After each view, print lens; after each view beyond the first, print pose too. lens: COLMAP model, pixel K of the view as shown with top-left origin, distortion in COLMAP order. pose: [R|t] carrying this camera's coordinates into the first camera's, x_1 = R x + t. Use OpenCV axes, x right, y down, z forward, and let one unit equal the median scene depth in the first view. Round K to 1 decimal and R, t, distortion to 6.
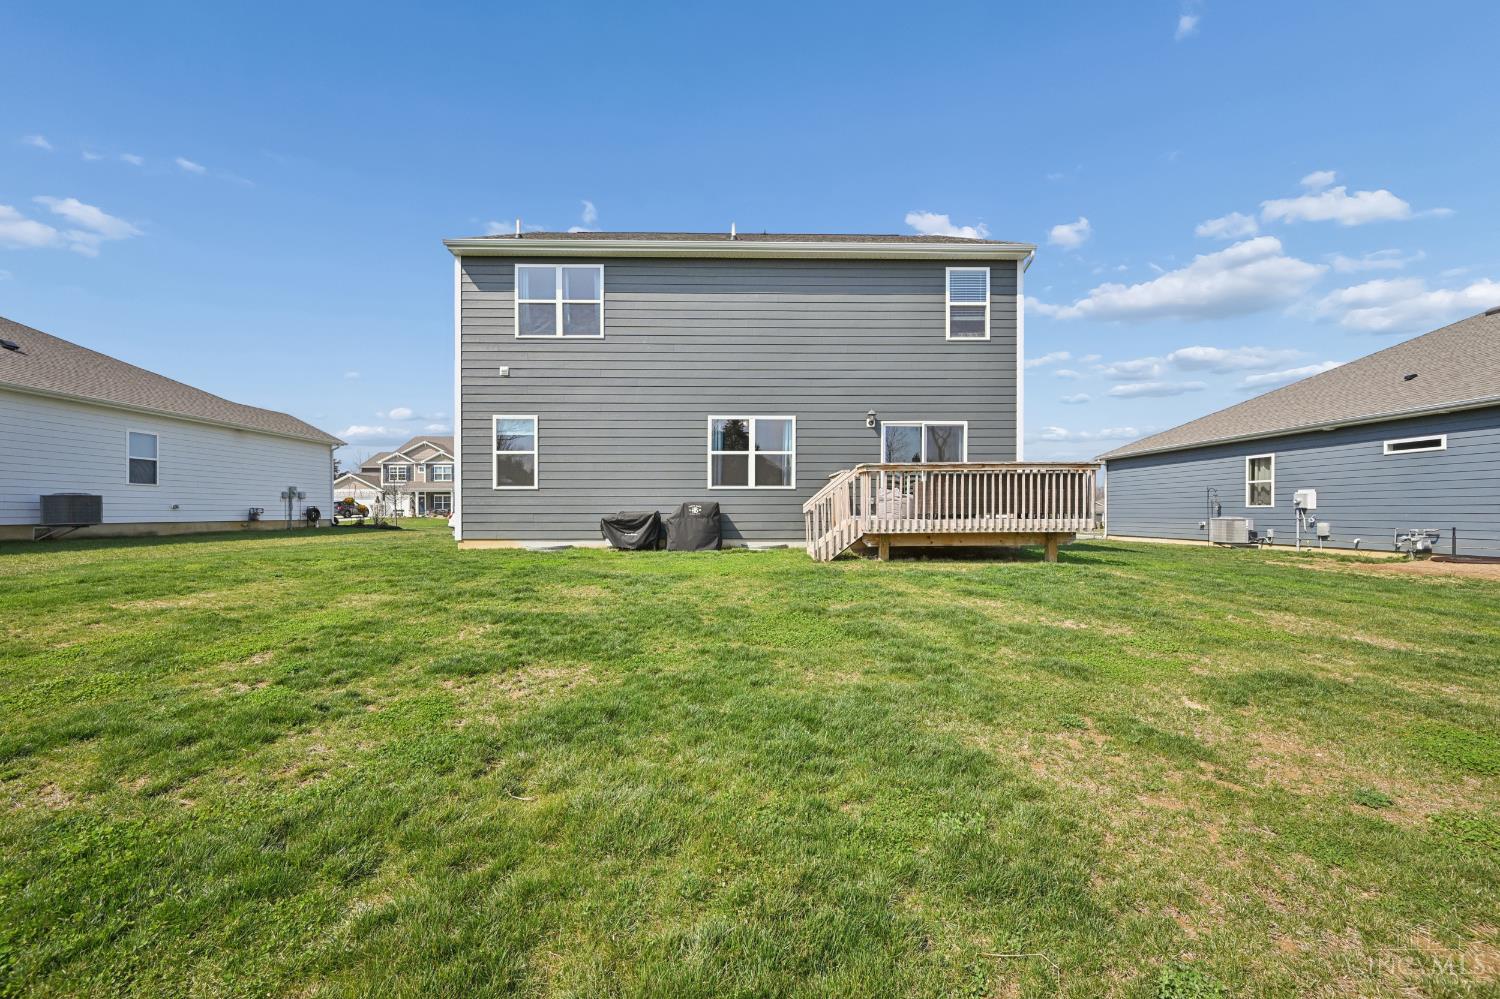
lens RADIAL K [[596.6, 0, 750.9], [0, 596.6, 512.9], [0, 0, 1]] dist [-0.001018, -0.000204]
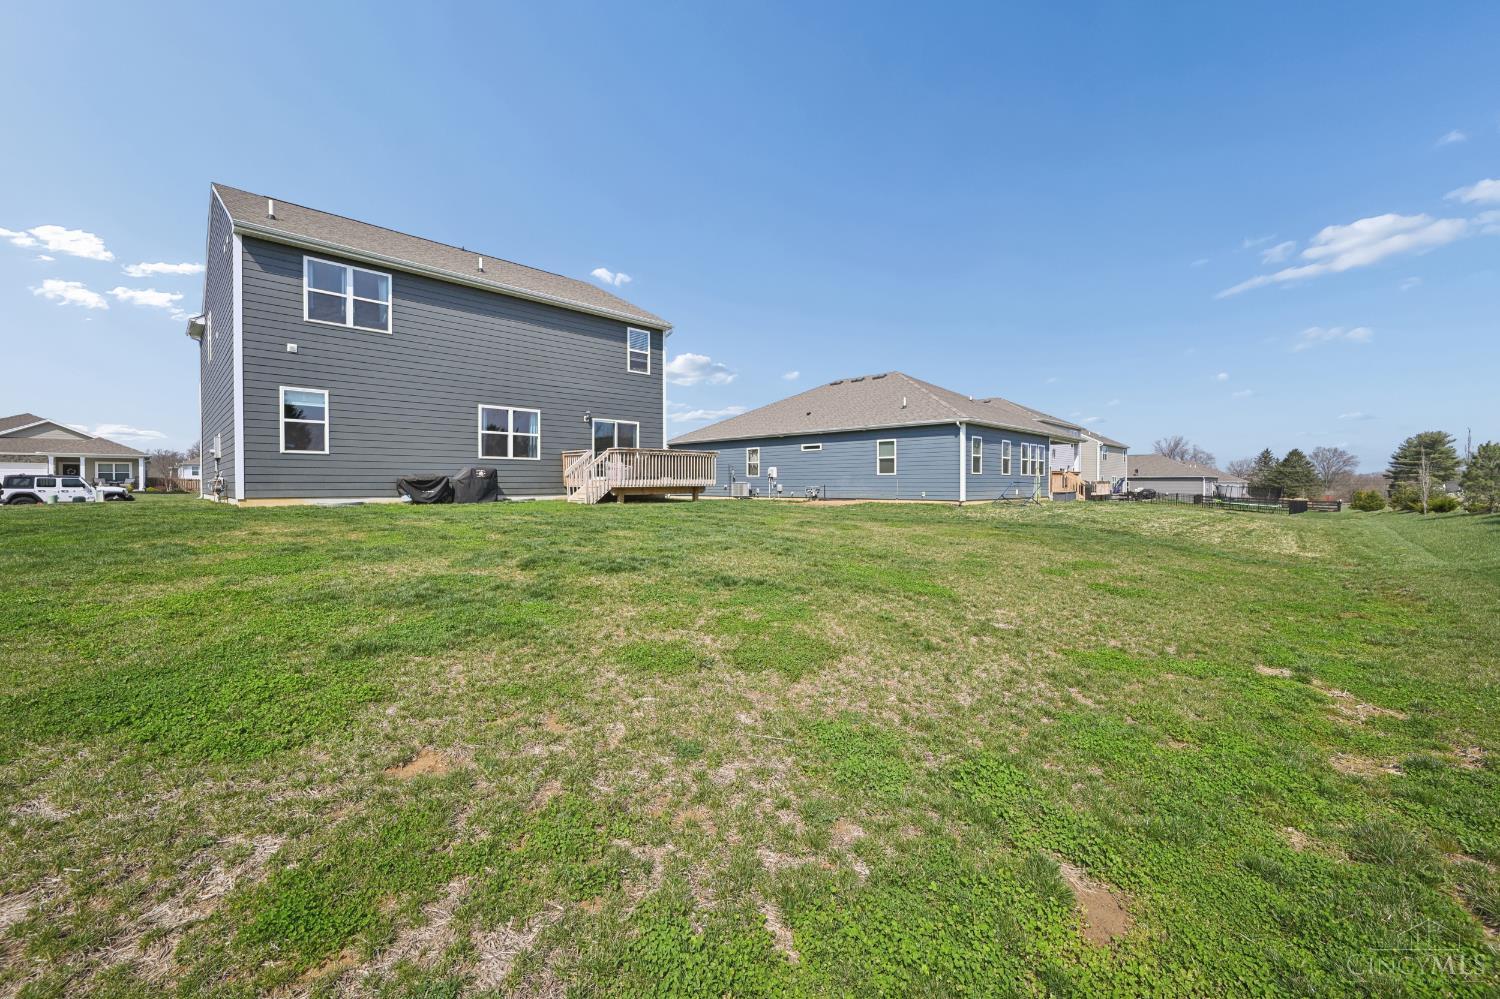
lens RADIAL K [[590.5, 0, 752.4], [0, 590.5, 486.4], [0, 0, 1]] dist [0.000387, 0.000066]
pose [[0.715382, -0.003101, 0.698727, -0.568536], [0.001592, 0.999995, 0.002808, 0.021467], [-0.698732, -0.000896, 0.715383, -0.402575]]
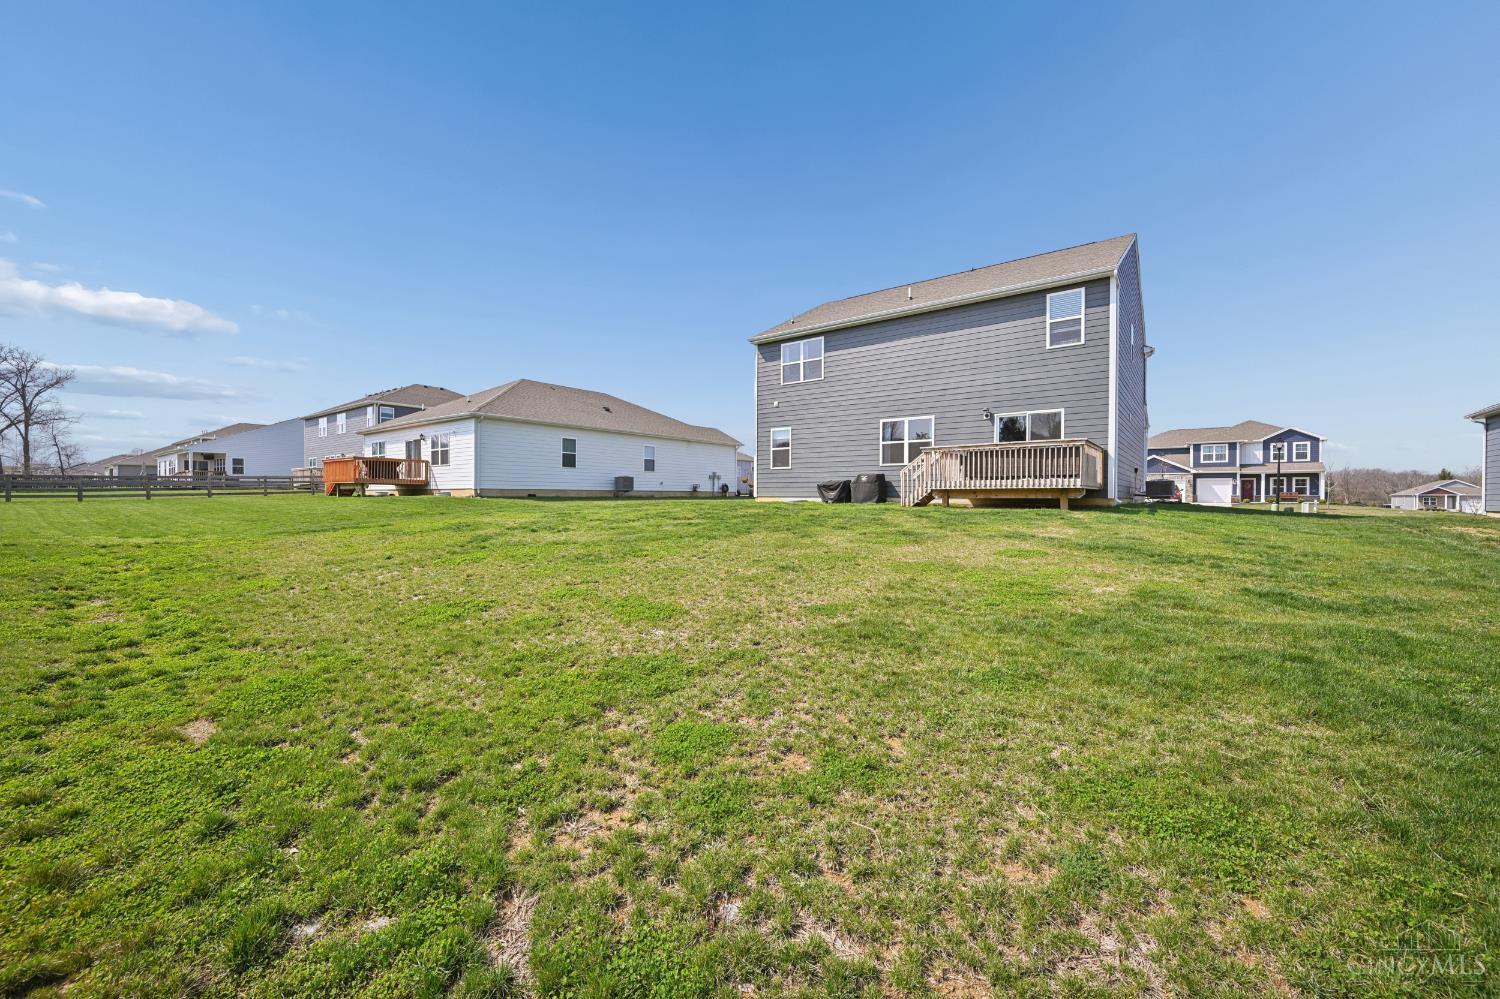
lens RADIAL K [[584.4, 0, 750.0], [0, 584.4, 499.5], [0, 0, 1]] dist [-0.000796, -0.000025]
pose [[0.782820, 0.006963, -0.622209, 0.632891], [-0.003226, 0.999969, 0.007132, 0.040460], [0.622240, -0.003575, 0.782819, -0.445576]]
